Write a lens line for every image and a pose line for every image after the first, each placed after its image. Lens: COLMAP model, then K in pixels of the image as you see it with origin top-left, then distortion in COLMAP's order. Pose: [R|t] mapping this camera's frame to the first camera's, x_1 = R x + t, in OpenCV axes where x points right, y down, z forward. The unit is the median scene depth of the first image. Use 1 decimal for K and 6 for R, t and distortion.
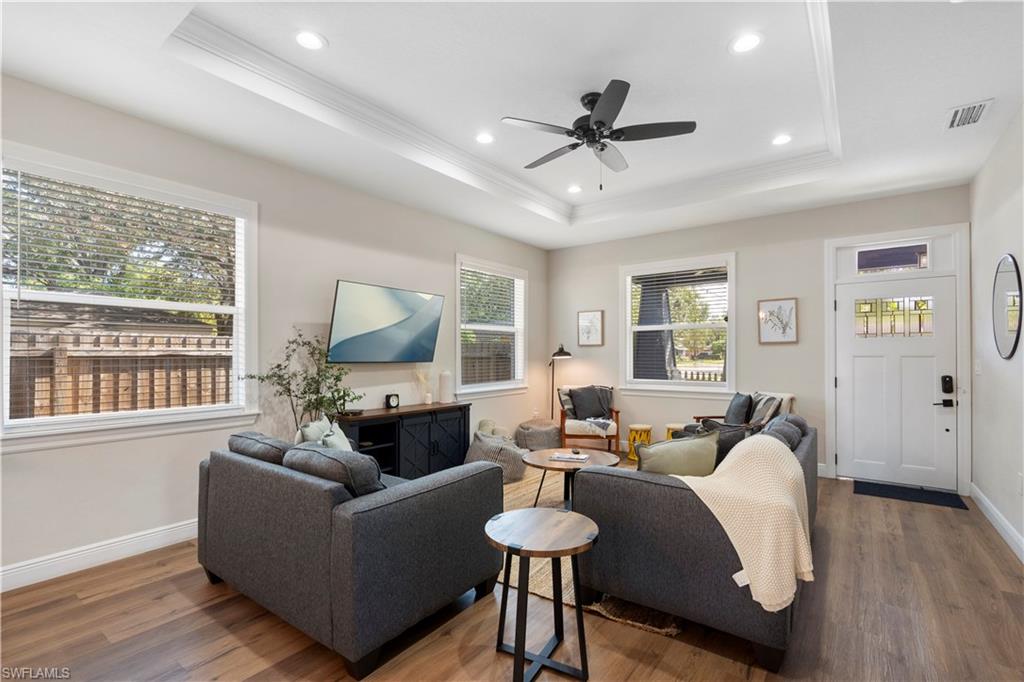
lens RADIAL K [[467.2, 0, 515.4], [0, 467.2, 353.0], [0, 0, 1]] dist [-0.001729, 0.007102]
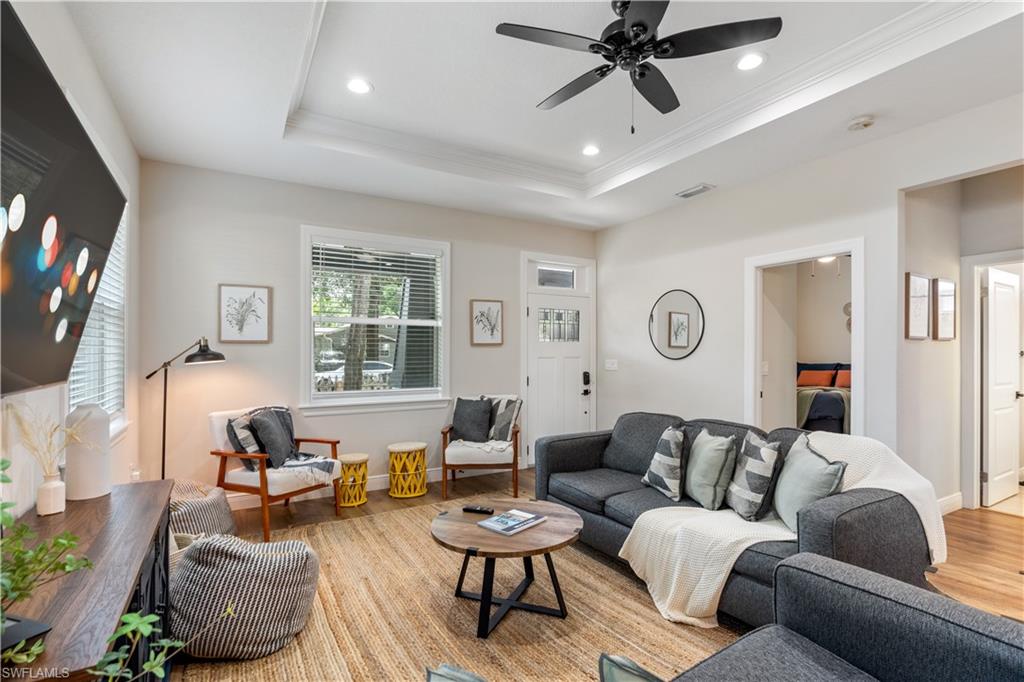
lens RADIAL K [[489.5, 0, 528.4], [0, 489.5, 354.9], [0, 0, 1]] dist [-0.001465, -0.000149]
pose [[0.380886, -0.002324, 0.924619, -0.423928], [-0.002087, 0.999992, 0.003374, -0.003858], [-0.924620, -0.003215, 0.380878, 0.614782]]
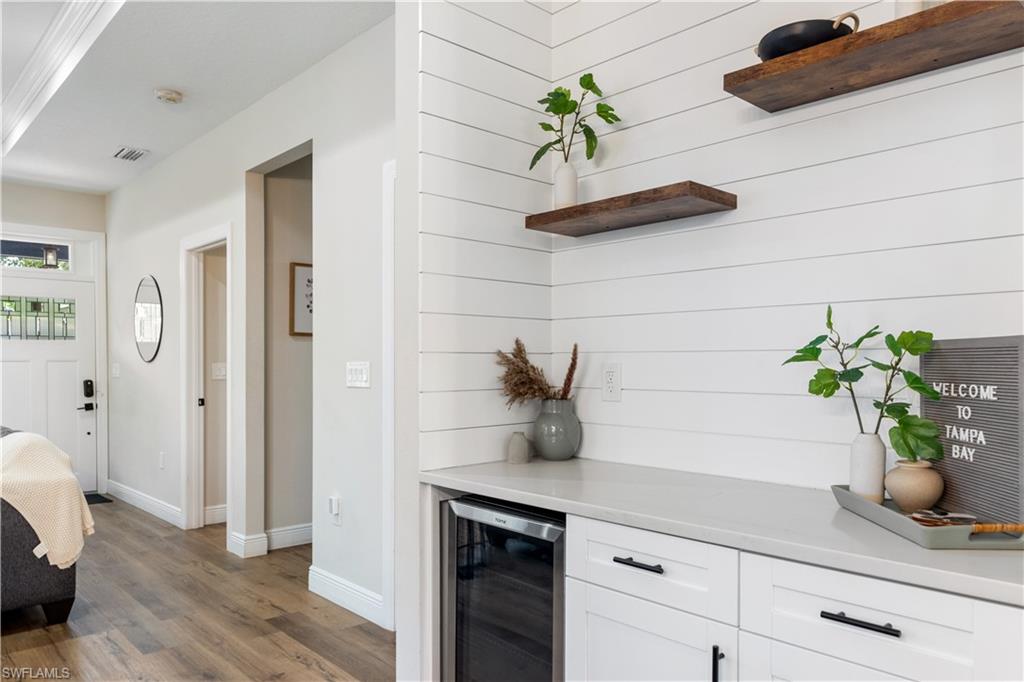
lens RADIAL K [[714.0, 0, 528.9], [0, 714.0, 368.6], [0, 0, 1]] dist [0.000766, -0.004104]
pose [[0.167625, -0.007158, 0.985825, -0.434245], [-0.000731, 0.999972, 0.007385, 0.012000], [-0.985851, -0.001959, 0.167615, -0.193986]]
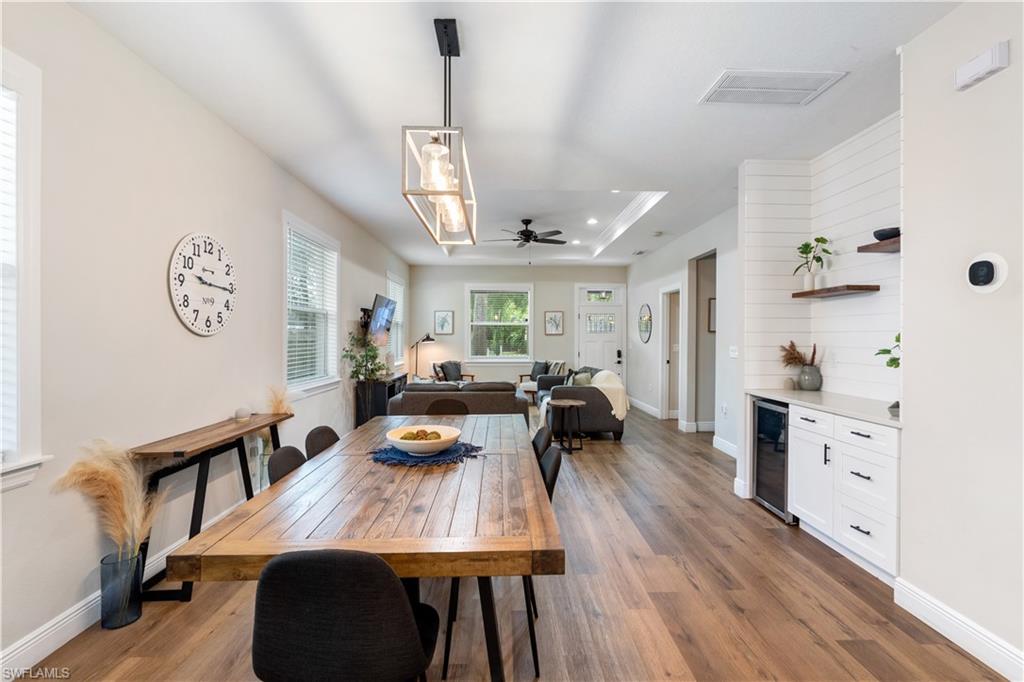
lens RADIAL K [[469.1, 0, 518.1], [0, 469.1, 339.8], [0, 0, 1]] dist [-0.001297, 0.000028]
pose [[0.785296, 0.001318, 0.619119, -0.852694], [-0.005528, 0.999973, 0.004882, -0.009745], [-0.619096, -0.007257, 0.785282, -0.468615]]
